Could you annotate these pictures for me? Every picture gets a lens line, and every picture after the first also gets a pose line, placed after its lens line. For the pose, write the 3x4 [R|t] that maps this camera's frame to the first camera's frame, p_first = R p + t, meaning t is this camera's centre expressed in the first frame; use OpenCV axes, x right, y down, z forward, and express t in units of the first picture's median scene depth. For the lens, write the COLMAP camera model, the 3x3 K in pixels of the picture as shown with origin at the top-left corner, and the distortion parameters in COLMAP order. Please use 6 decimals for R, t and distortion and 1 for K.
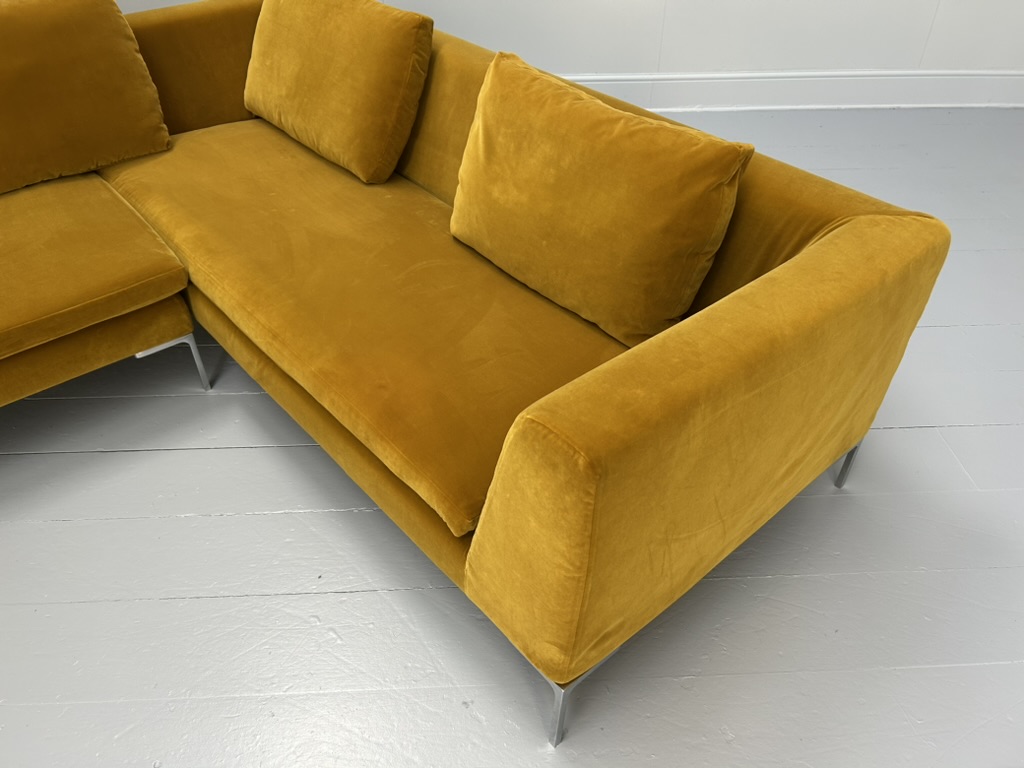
lens RADIAL K [[773.0, 0, 512.0], [0, 773.0, 384.0], [0, 0, 1]] dist [0.073123, -0.087530]
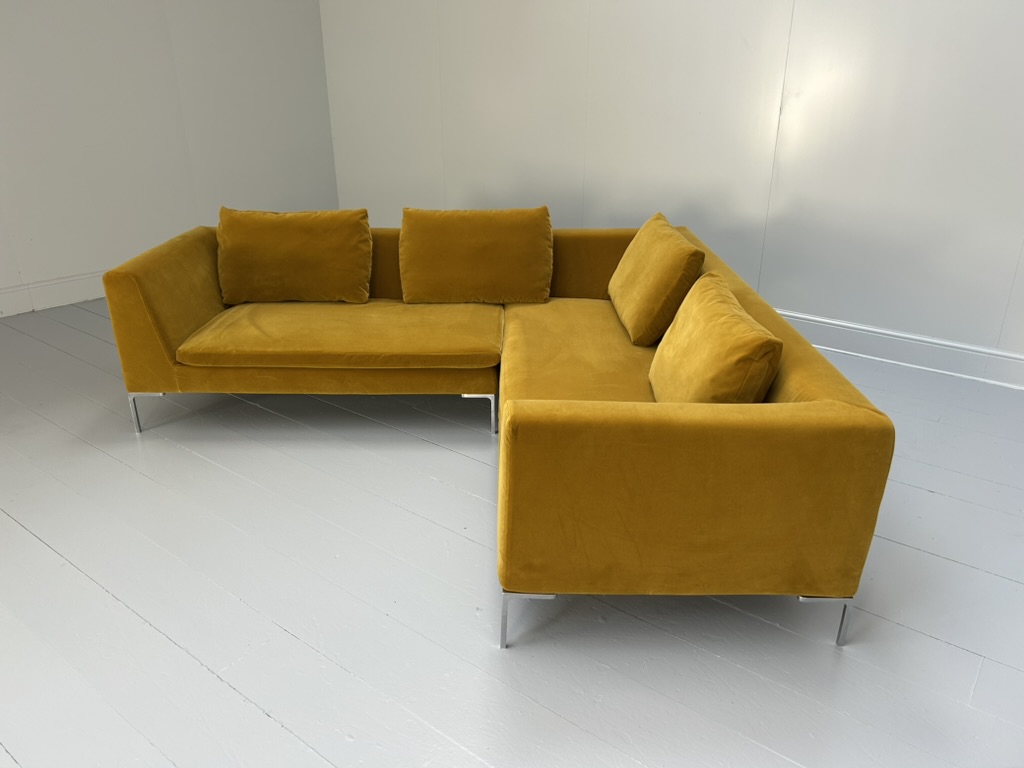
lens RADIAL K [[773.0, 0, 512.0], [0, 773.0, 384.0], [0, 0, 1]] dist [0.073123, -0.087530]
pose [[0.759115, 0.249292, -0.601330, 0.566765], [-0.415342, 0.896783, -0.152548, 0.140600], [0.501234, 0.365560, 0.784303, -0.265510]]
